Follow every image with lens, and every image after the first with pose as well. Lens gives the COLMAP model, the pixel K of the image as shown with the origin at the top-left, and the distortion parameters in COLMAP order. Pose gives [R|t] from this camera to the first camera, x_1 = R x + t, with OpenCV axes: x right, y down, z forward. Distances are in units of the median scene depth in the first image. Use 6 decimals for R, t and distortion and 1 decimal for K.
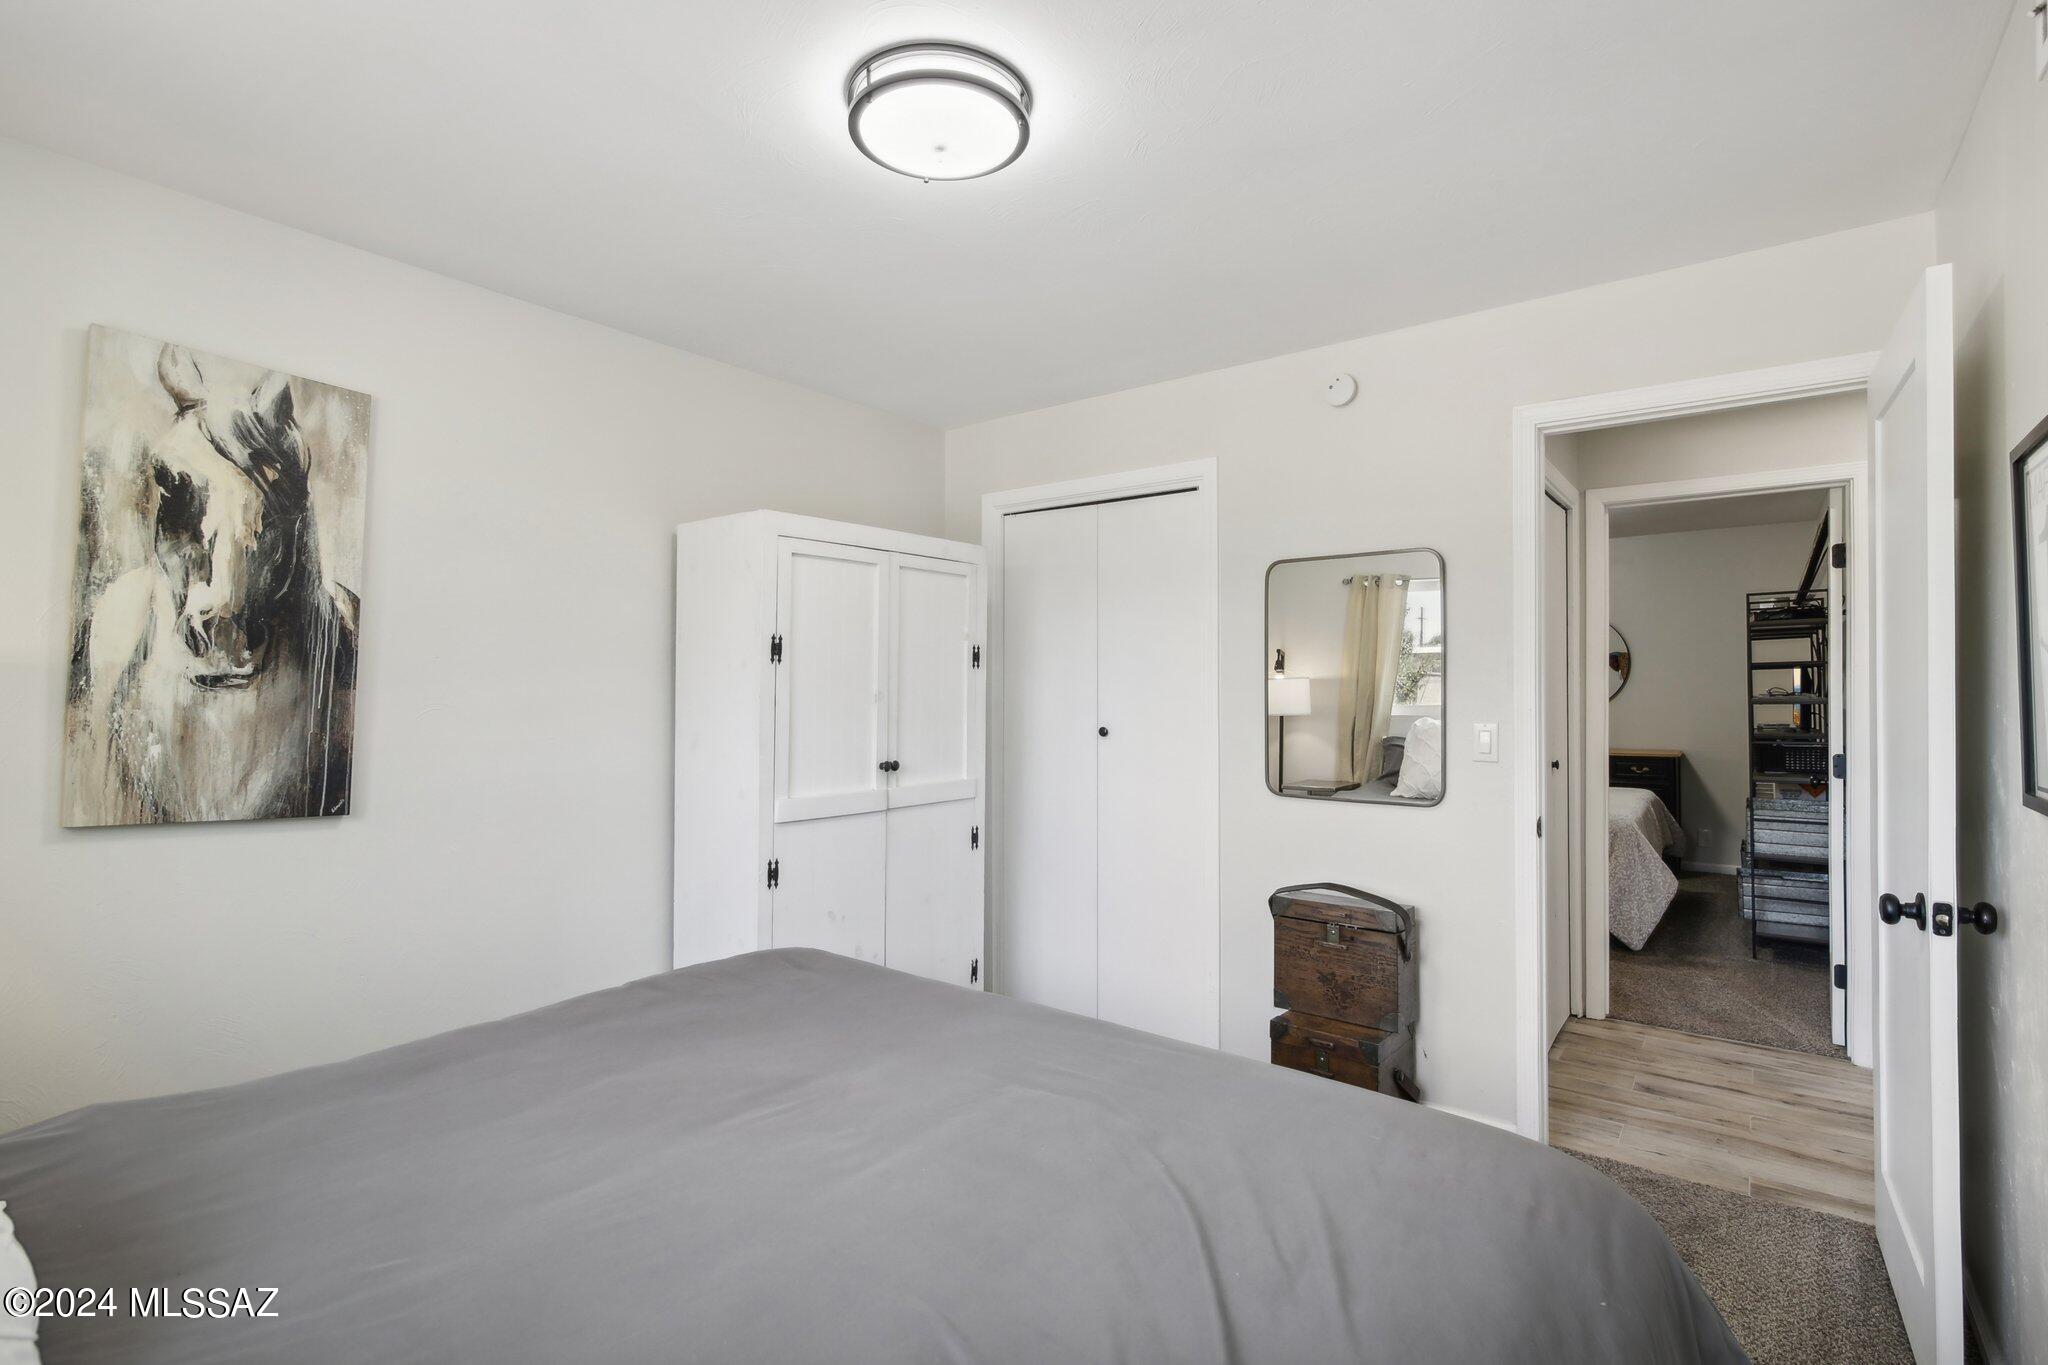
lens RADIAL K [[944.7, 0, 1024.3], [0, 944.7, 689.4], [0, 0, 1]] dist [-0.021457, 0.001269]
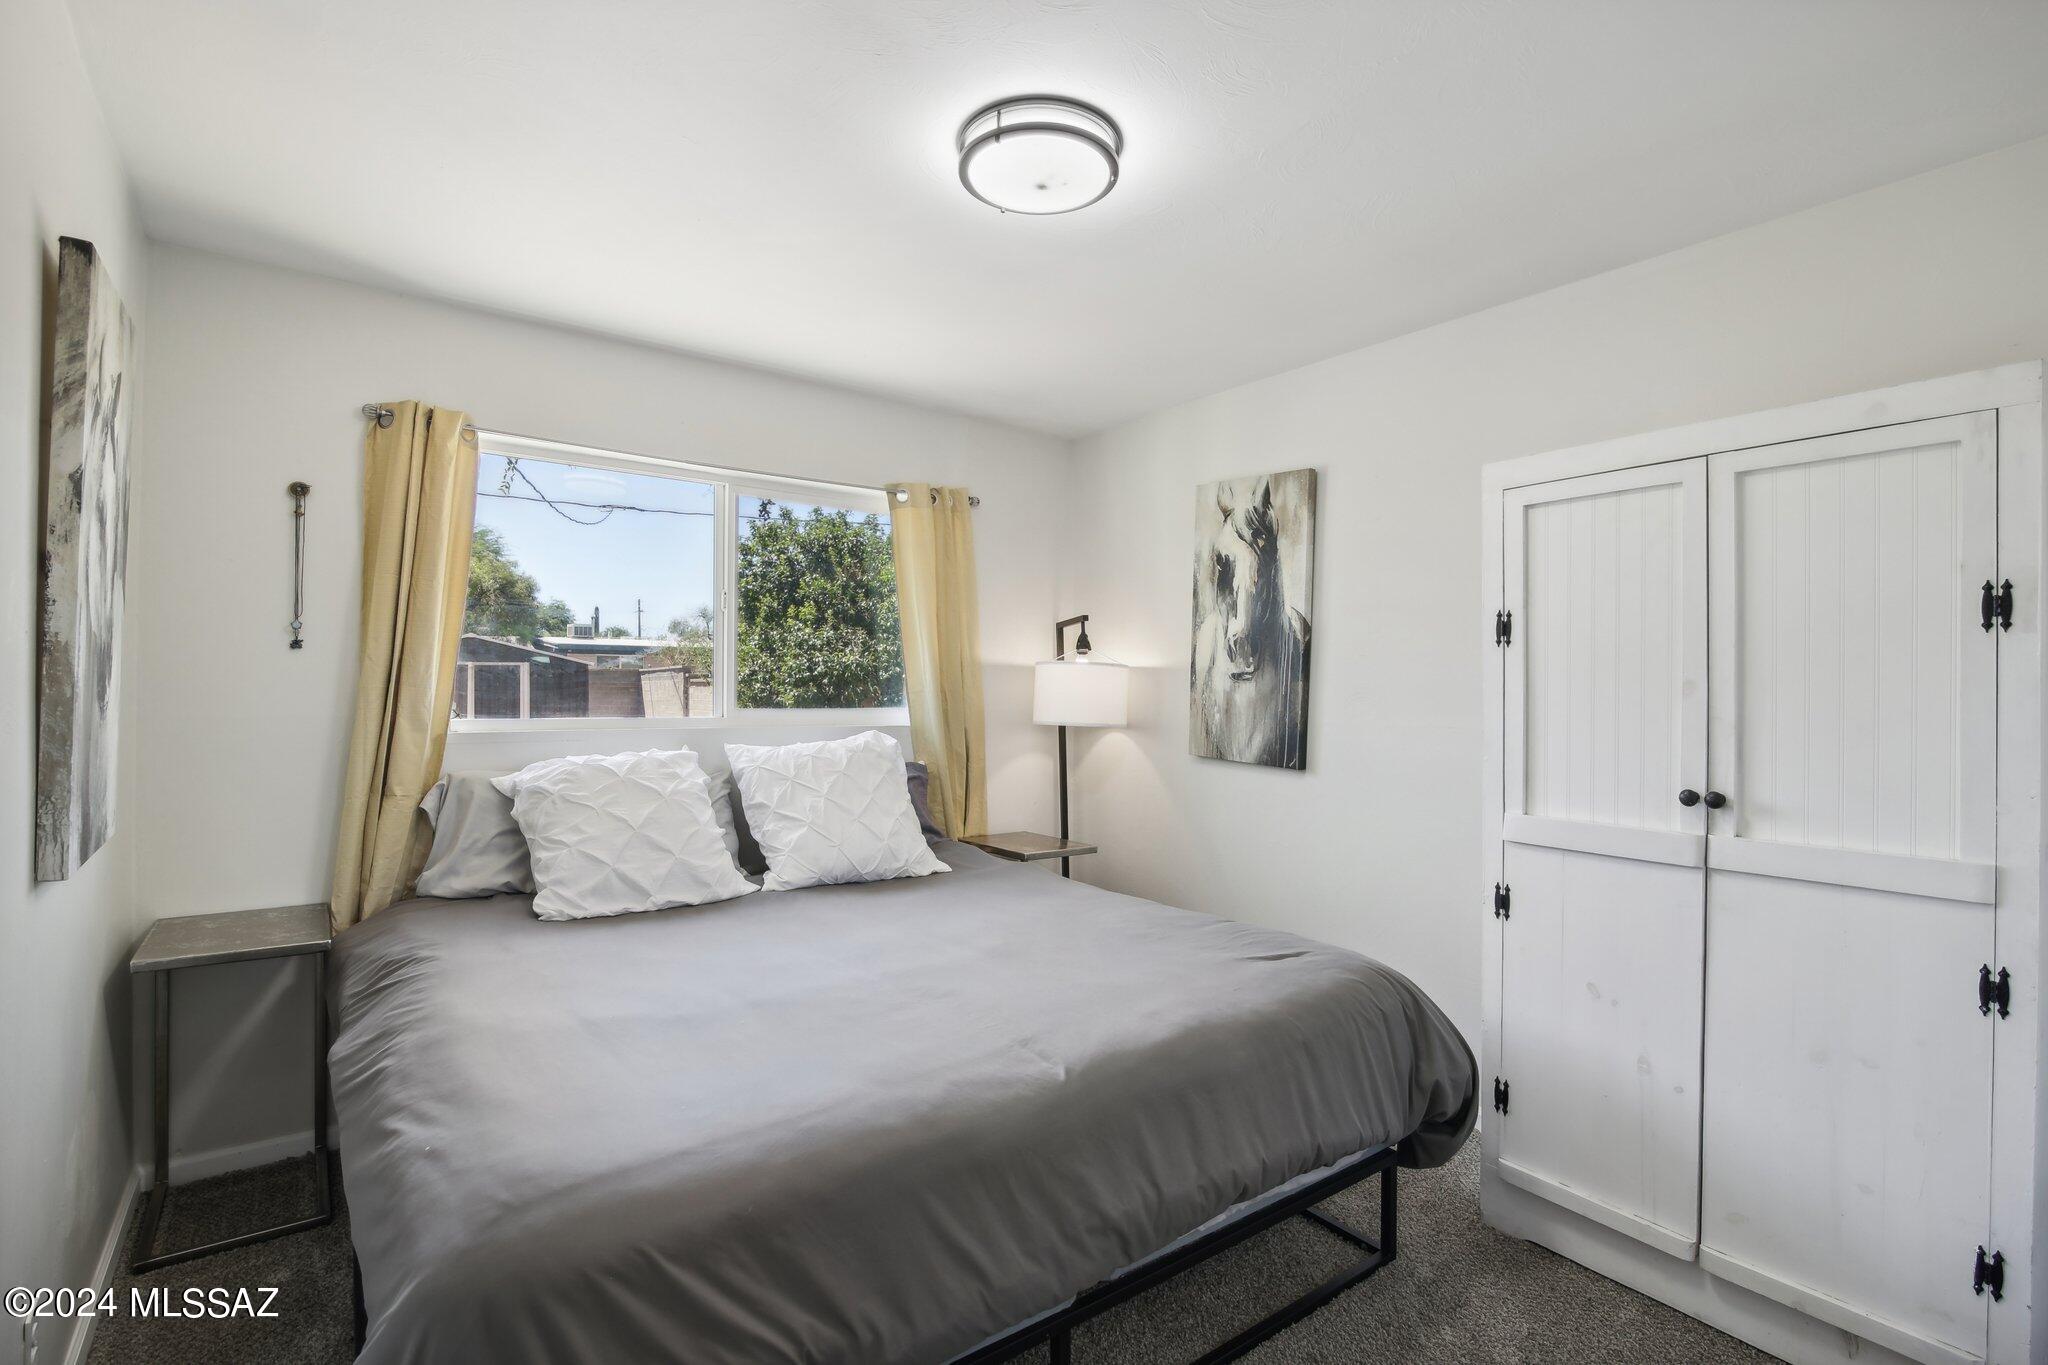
lens RADIAL K [[944.7, 0, 1024.3], [0, 944.7, 681.2], [0, 0, 1]] dist [-0.021457, 0.001269]
pose [[-0.259487, -0.006579, -0.965724, 0.808506], [0.000615, 0.999975, -0.006977, 0.010125], [0.965746, -0.002404, -0.259477, 1.024057]]
